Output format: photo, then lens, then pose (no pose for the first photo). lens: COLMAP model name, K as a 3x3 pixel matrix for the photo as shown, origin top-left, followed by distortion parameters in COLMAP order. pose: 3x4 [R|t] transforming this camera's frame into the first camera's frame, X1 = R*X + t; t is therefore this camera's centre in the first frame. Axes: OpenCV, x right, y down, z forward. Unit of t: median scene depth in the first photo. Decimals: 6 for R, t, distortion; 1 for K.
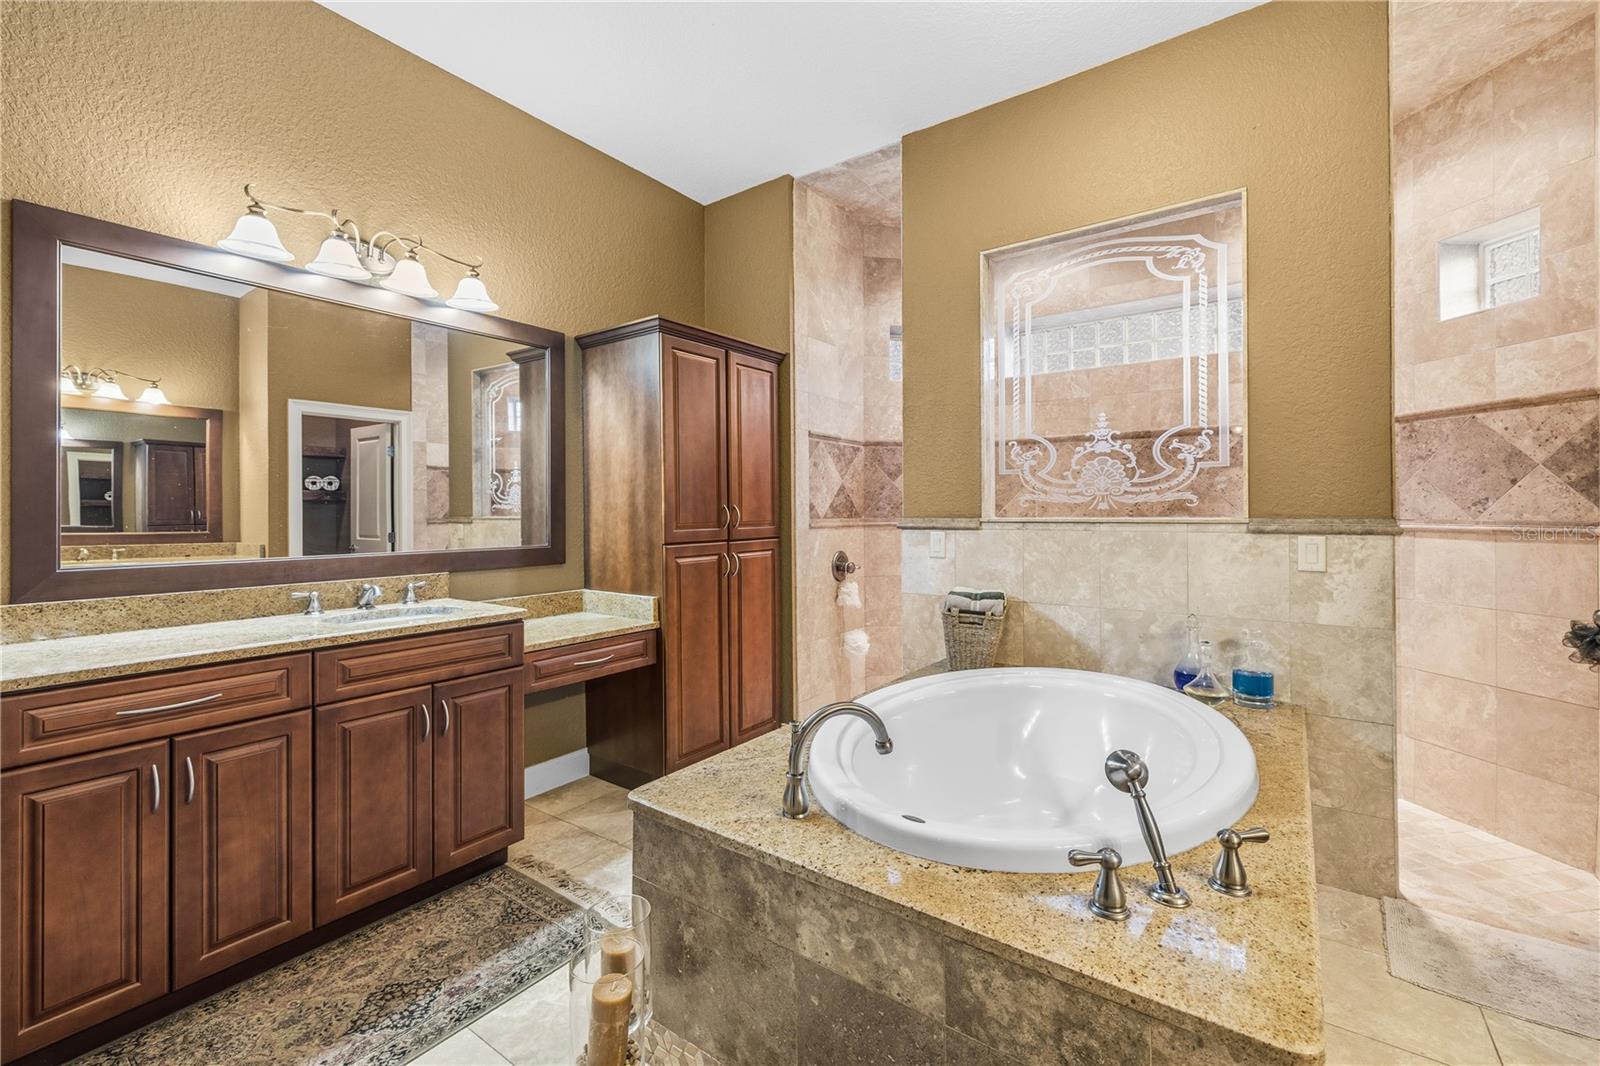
lens RADIAL K [[680.7, 0, 794.7], [0, 680.7, 508.4], [0, 0, 1]] dist [-0.002860, 0.001313]
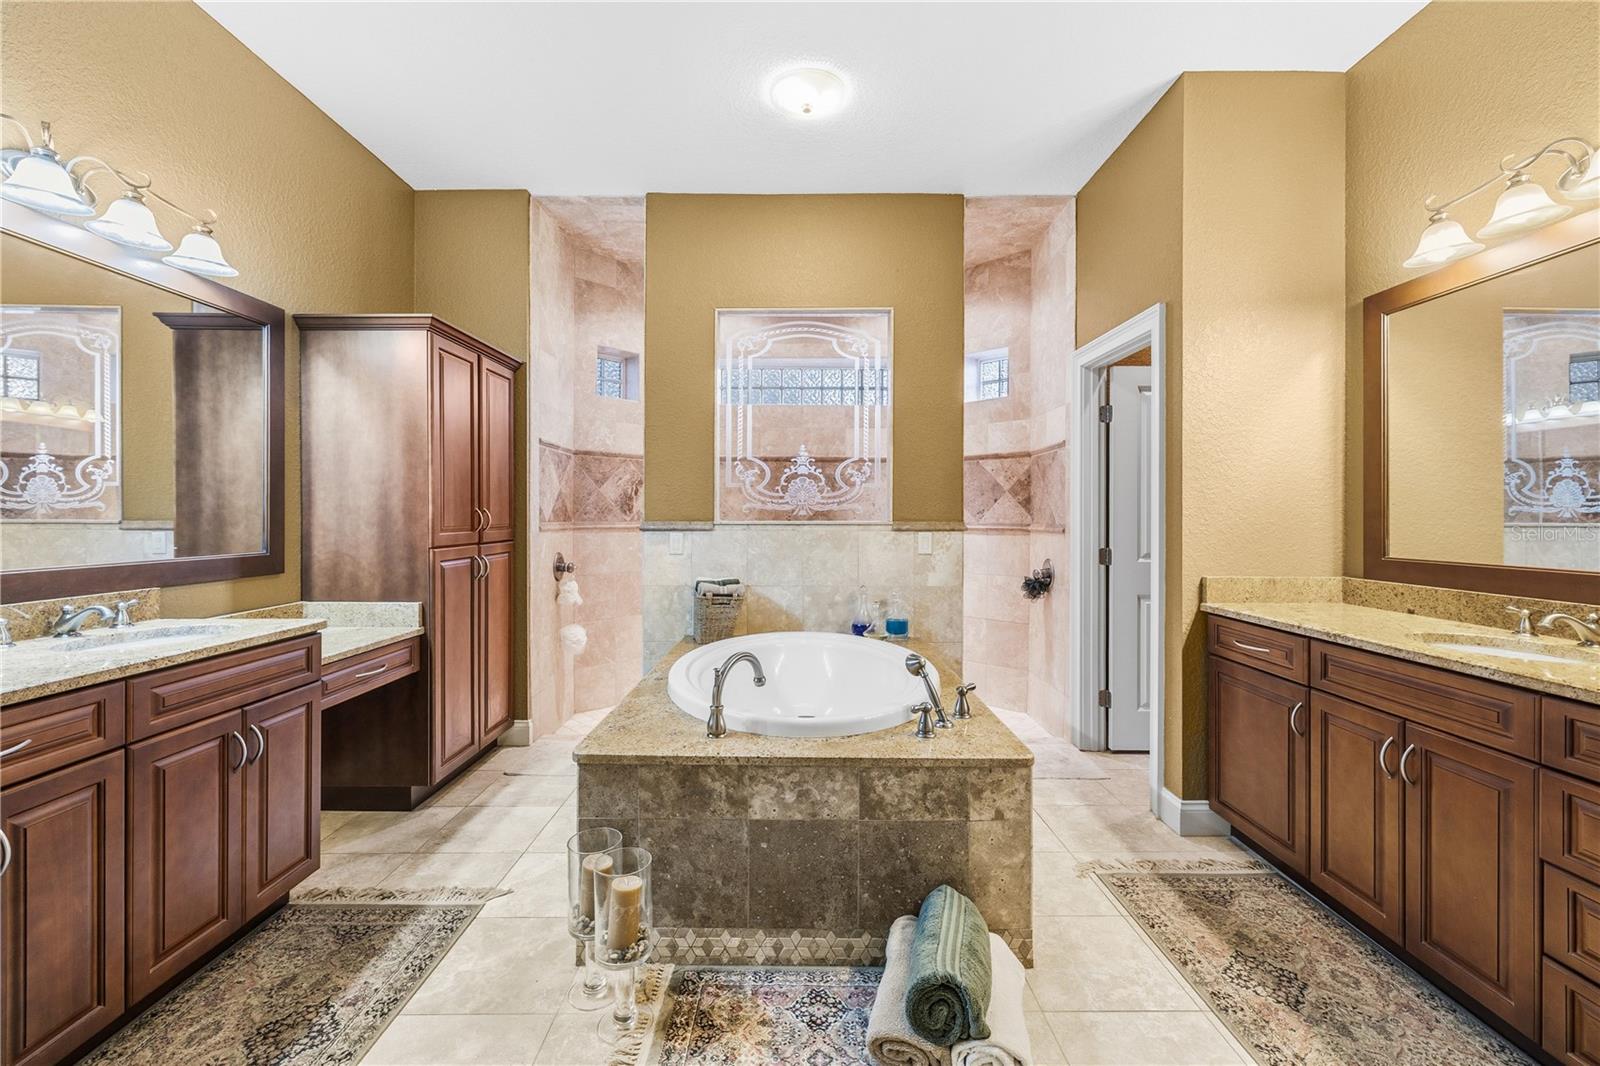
lens RADIAL K [[680.7, 0, 797.4], [0, 680.7, 519.6], [0, 0, 1]] dist [-0.002860, 0.001313]
pose [[0.807286, 0.002152, 0.590157, -0.403403], [-0.007681, 0.999947, 0.006860, 0.001489], [-0.590111, -0.010071, 0.807259, -0.119077]]
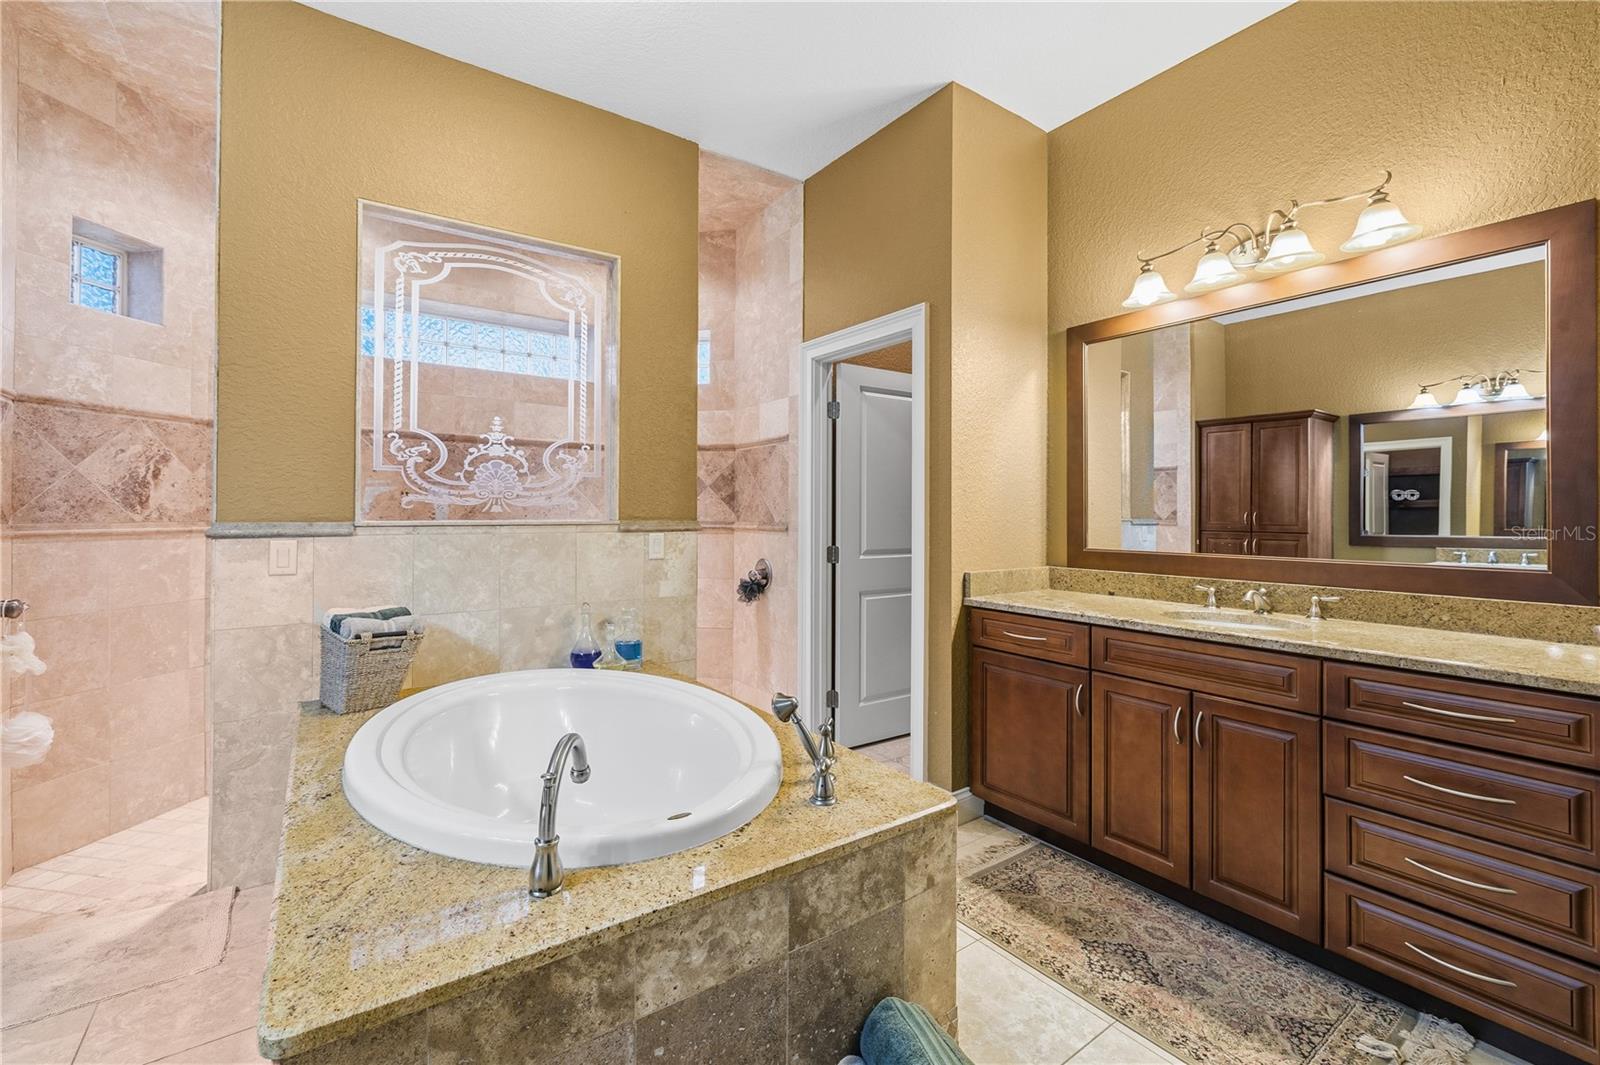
lens RADIAL K [[680.7, 0, 798.5], [0, 680.7, 511.4], [0, 0, 1]] dist [-0.002860, 0.001313]
pose [[0.313885, 0.007813, 0.949429, -0.398847], [-0.007668, 0.999954, -0.005694, 0.002934], [-0.949430, -0.005493, 0.313931, 0.277711]]
